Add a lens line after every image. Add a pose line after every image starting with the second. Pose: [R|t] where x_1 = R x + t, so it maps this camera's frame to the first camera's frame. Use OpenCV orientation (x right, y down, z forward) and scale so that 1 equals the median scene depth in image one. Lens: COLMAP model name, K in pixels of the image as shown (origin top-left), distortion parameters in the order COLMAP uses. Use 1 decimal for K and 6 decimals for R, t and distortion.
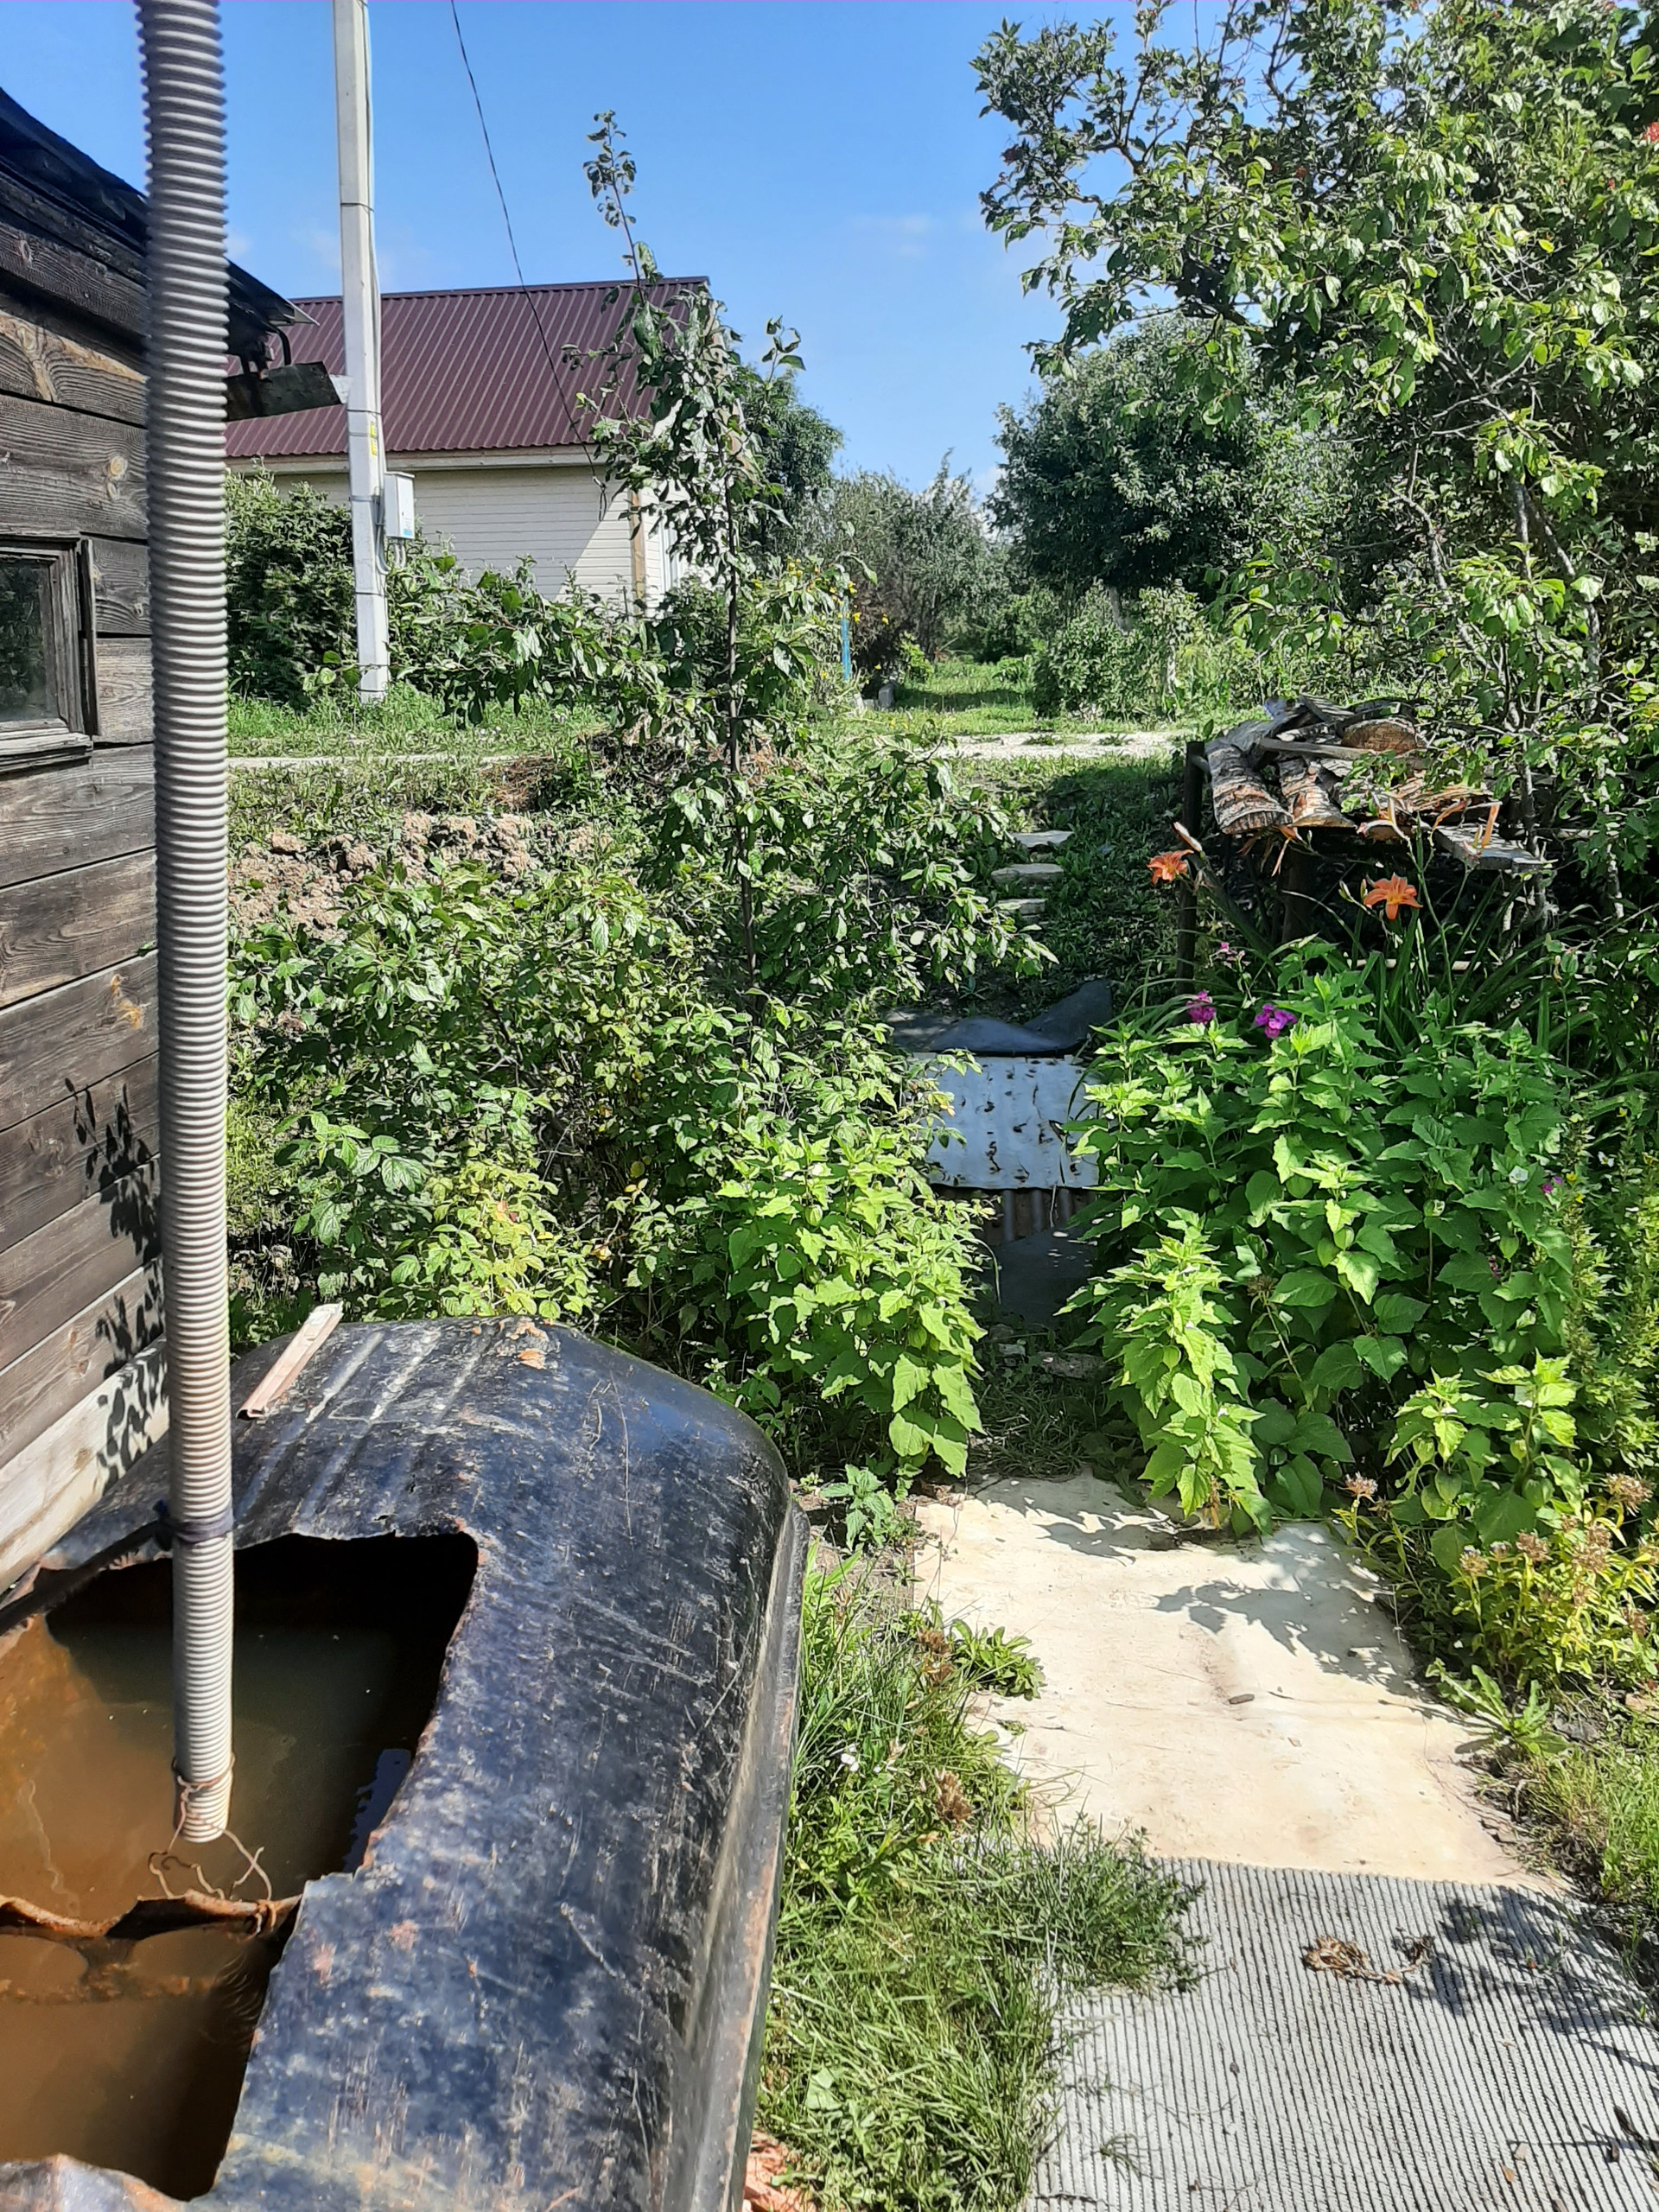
lens RADIAL K [[1755.8, 0, 838.0], [0, 1755.8, 1191.8], [0, 0, 1]] dist [0.007784, -0.055525]
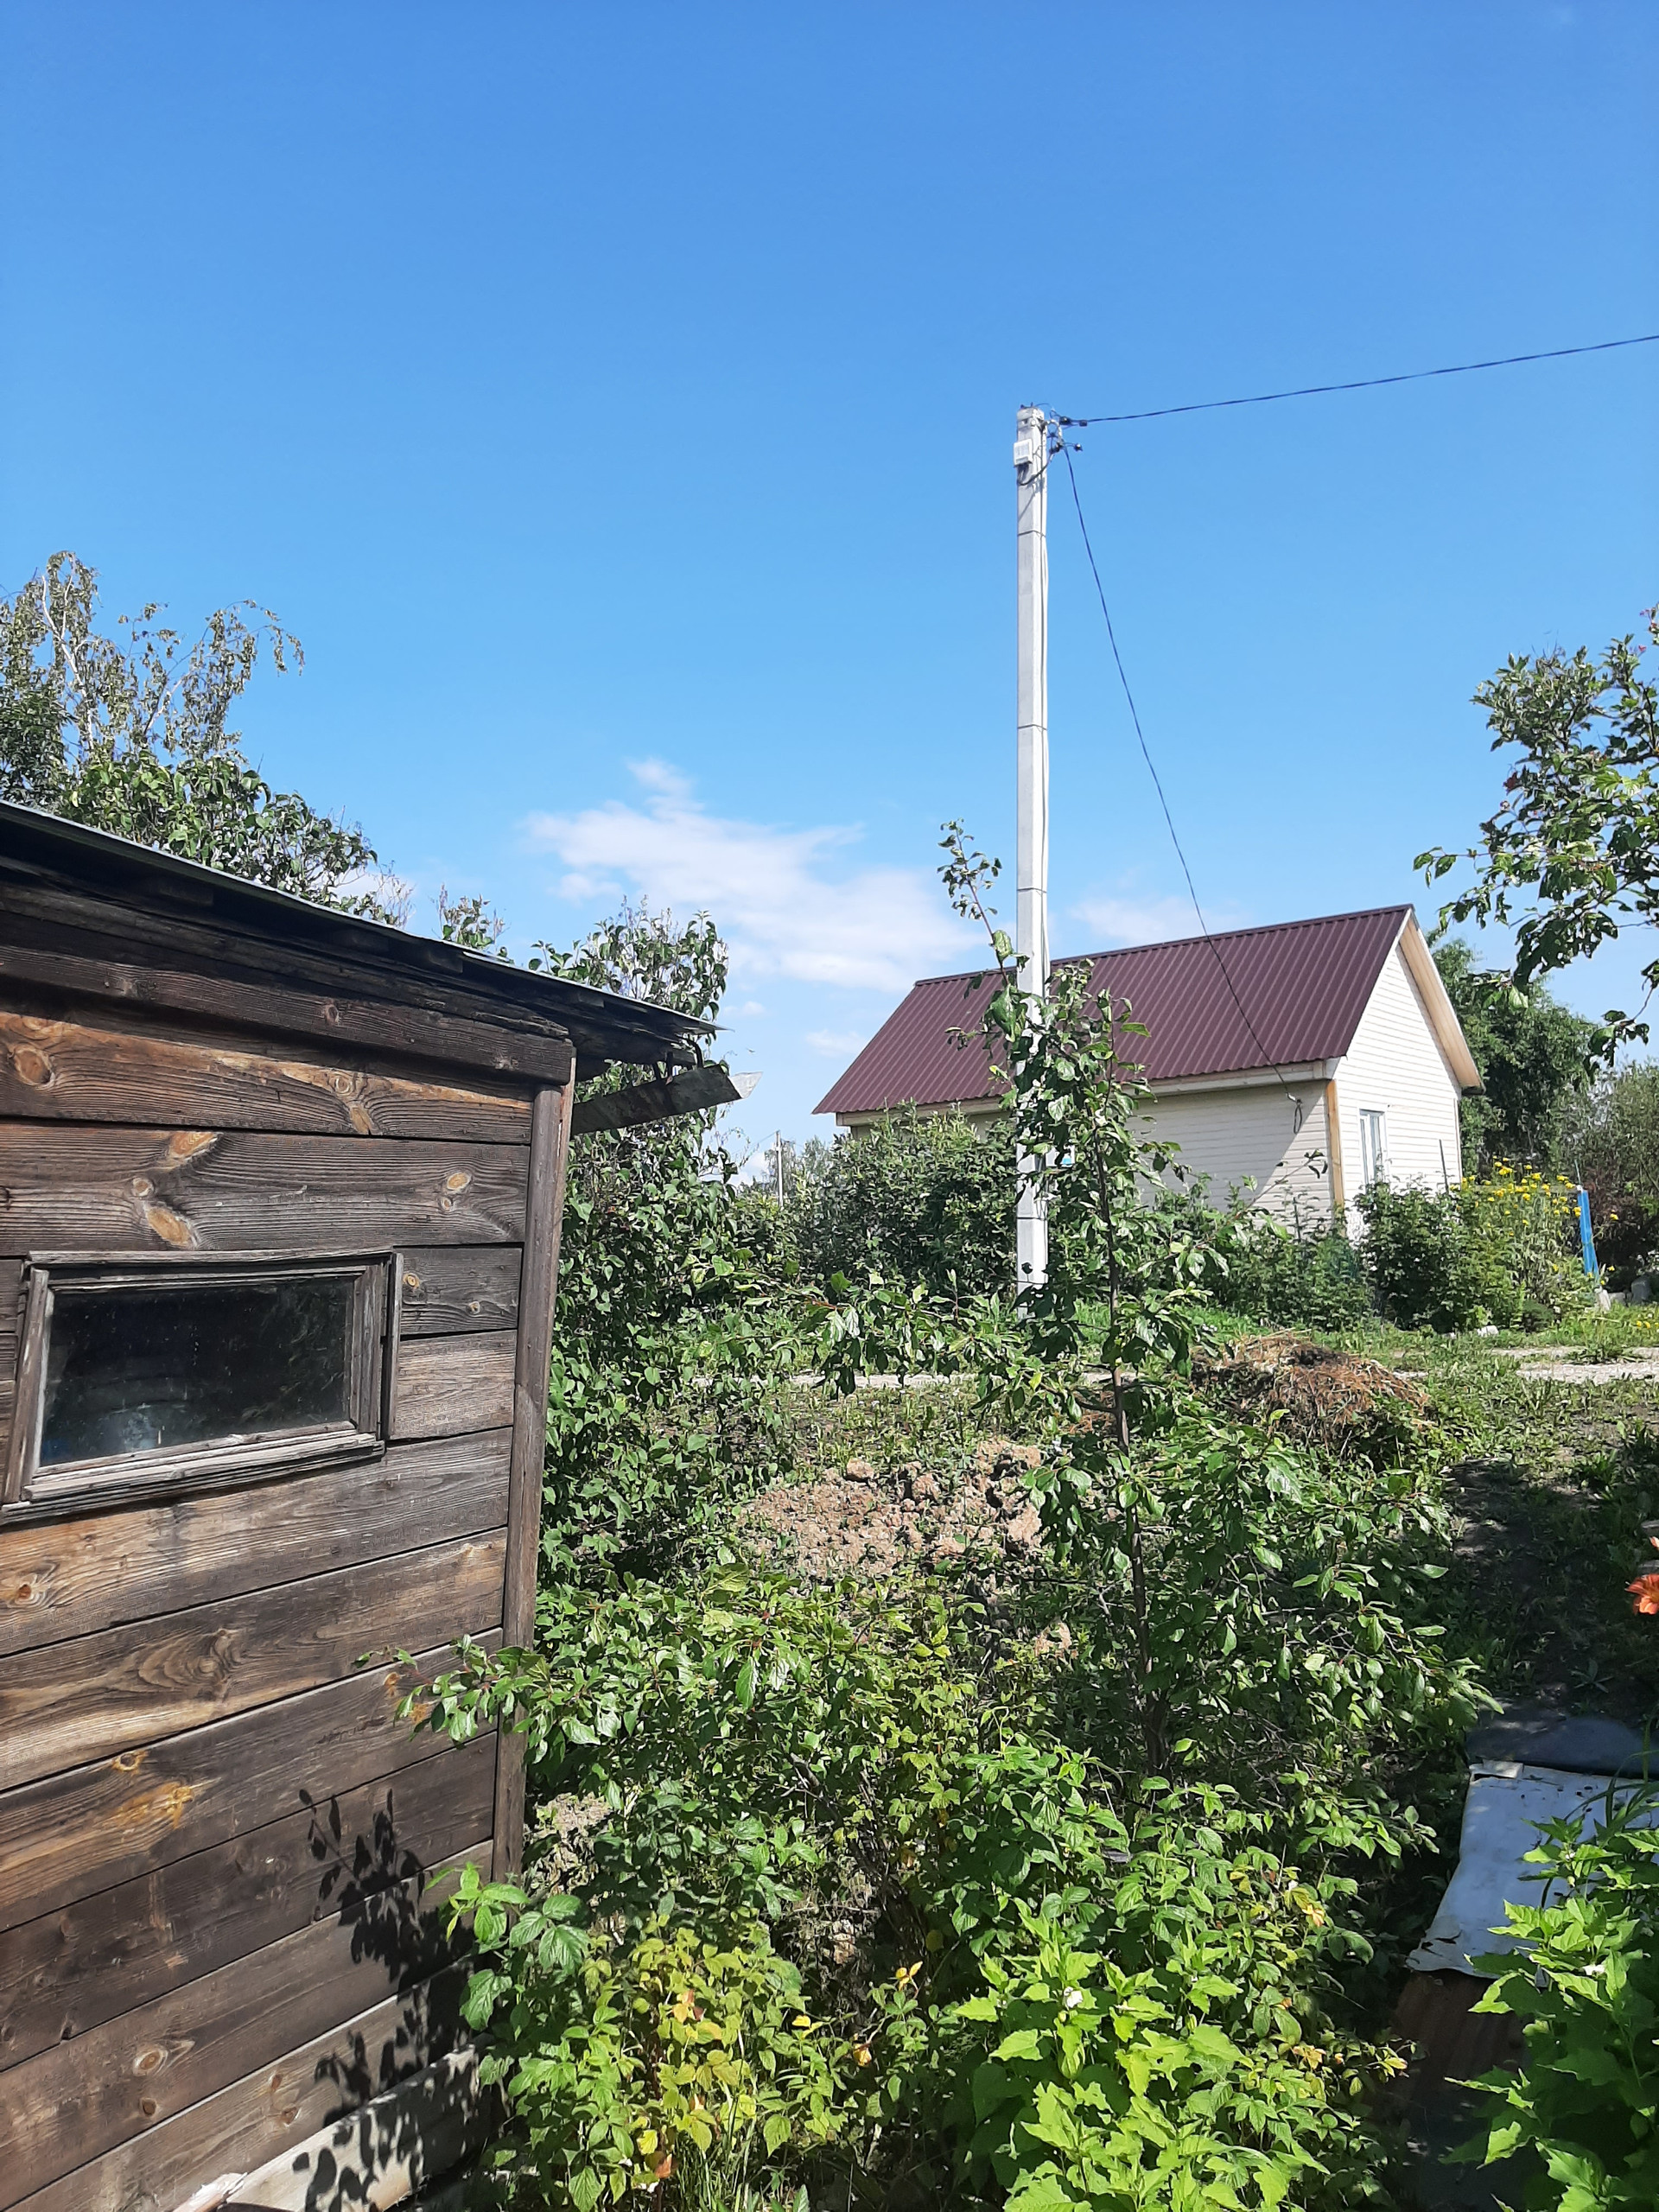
lens RADIAL K [[1717.7, 0, 844.6], [0, 1717.7, 1159.4], [0, 0, 1]] dist [0.042697, -0.056495]
pose [[0.907519, -0.055056, -0.416388, 0.217931], [-0.089382, 0.943348, -0.319539, -0.100865], [0.410391, 0.327206, 0.851185, 0.176274]]
